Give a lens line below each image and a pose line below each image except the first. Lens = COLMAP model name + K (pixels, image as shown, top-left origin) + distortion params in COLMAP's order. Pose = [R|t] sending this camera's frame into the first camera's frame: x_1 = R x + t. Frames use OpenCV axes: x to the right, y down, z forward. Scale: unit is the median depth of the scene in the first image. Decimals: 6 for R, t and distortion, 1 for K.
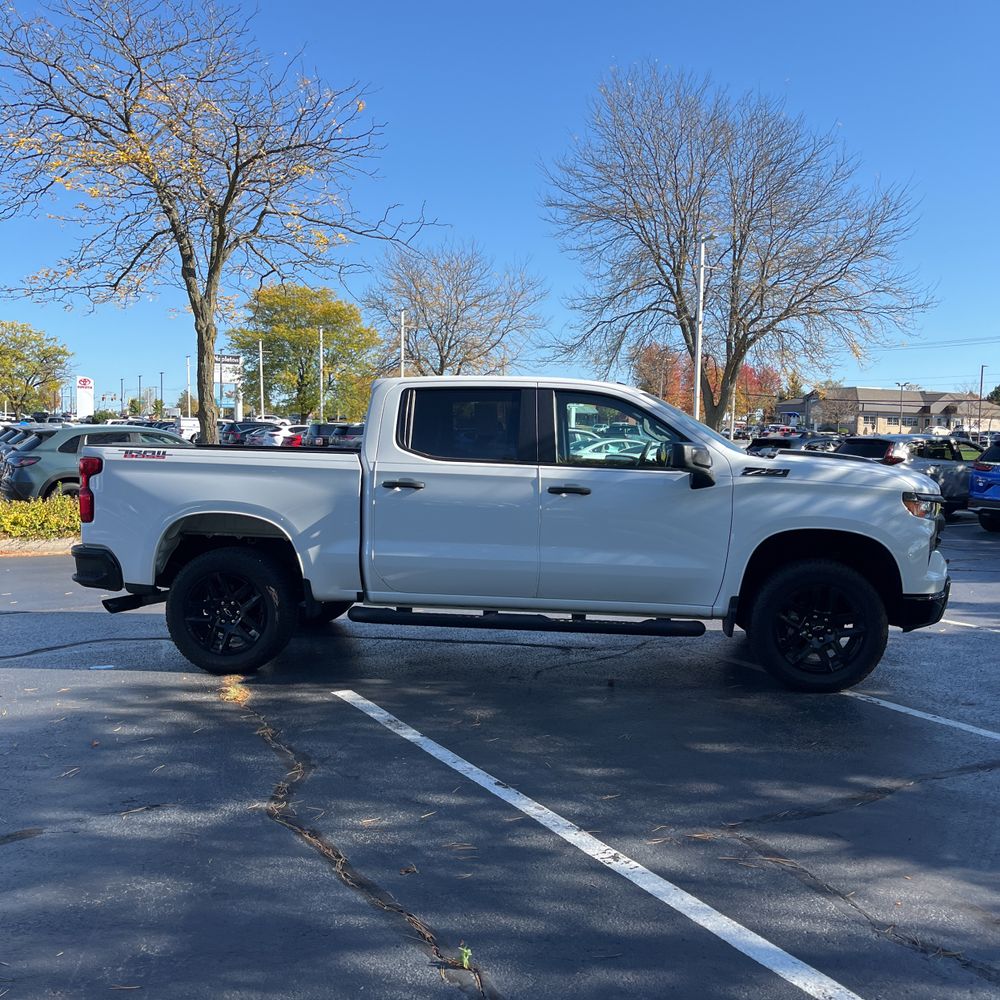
lens RADIAL K [[999.0, 0, 500.0], [0, 999.0, 500.0], [0, 0, 1]] dist [0.045940, -0.014589]
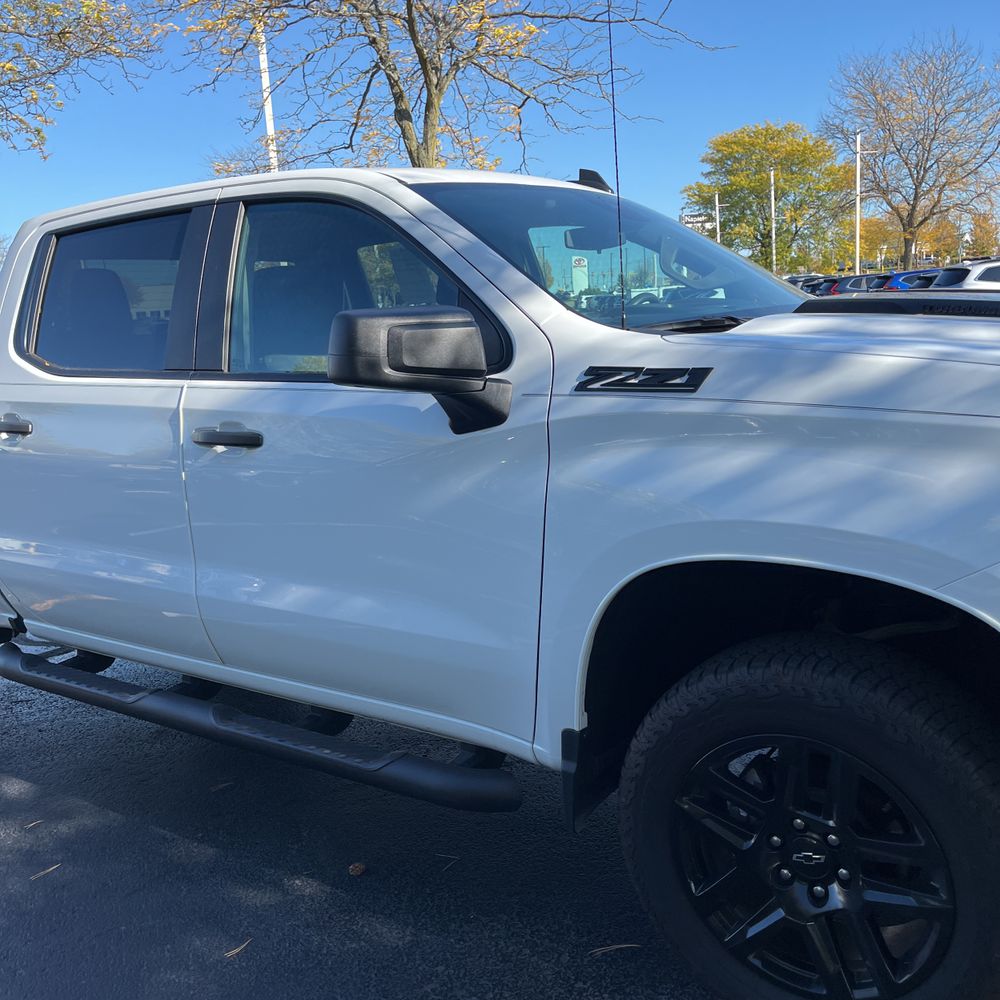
lens RADIAL K [[999.0, 0, 500.0], [0, 999.0, 500.0], [0, 0, 1]] dist [0.045940, -0.014589]
pose [[0.885474, 0.015082, -0.464445, 0.369246], [0.048668, 0.990967, 0.124967, -0.031031], [0.462134, -0.133259, 0.876741, 0.669979]]
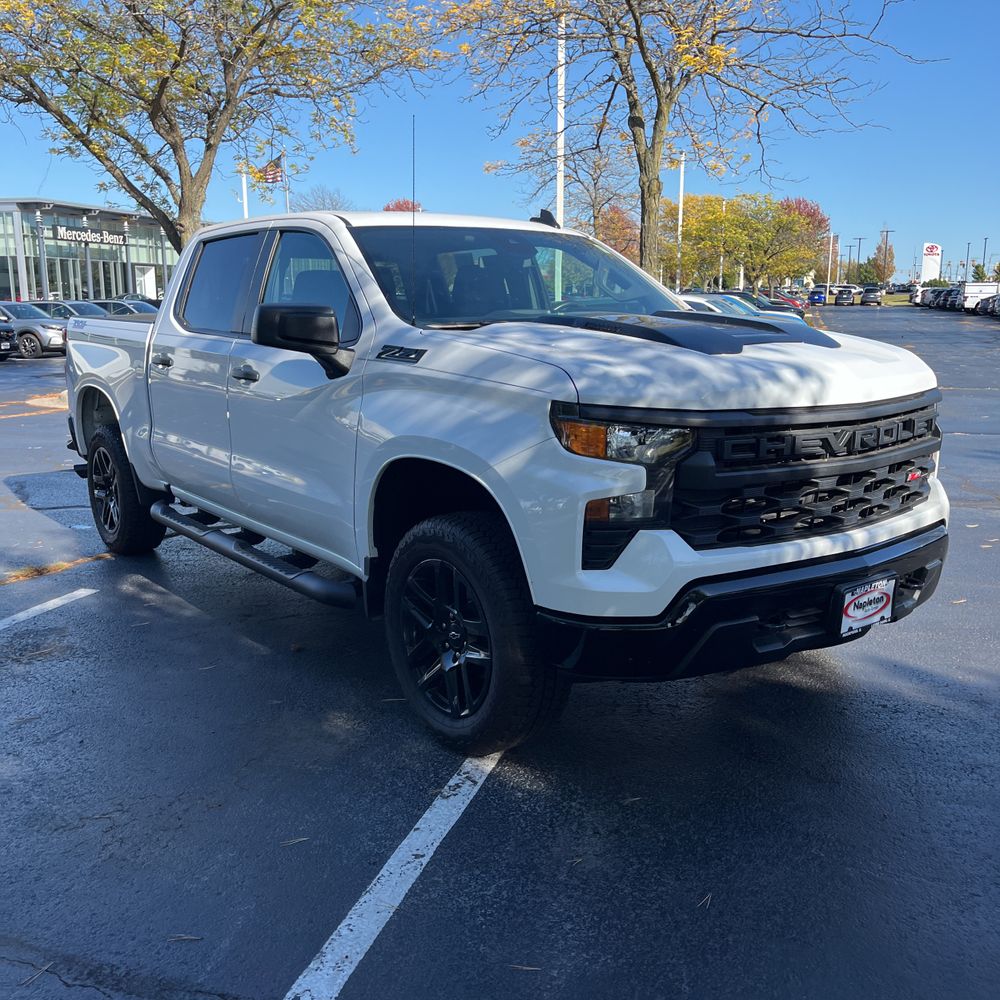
lens RADIAL K [[999.0, 0, 500.0], [0, 999.0, 500.0], [0, 0, 1]] dist [0.045940, -0.014589]
pose [[0.702459, 0.119671, -0.701591, 0.701177], [-0.030032, 0.989869, 0.138774, -0.025368], [0.711090, -0.076413, 0.698936, 0.619873]]
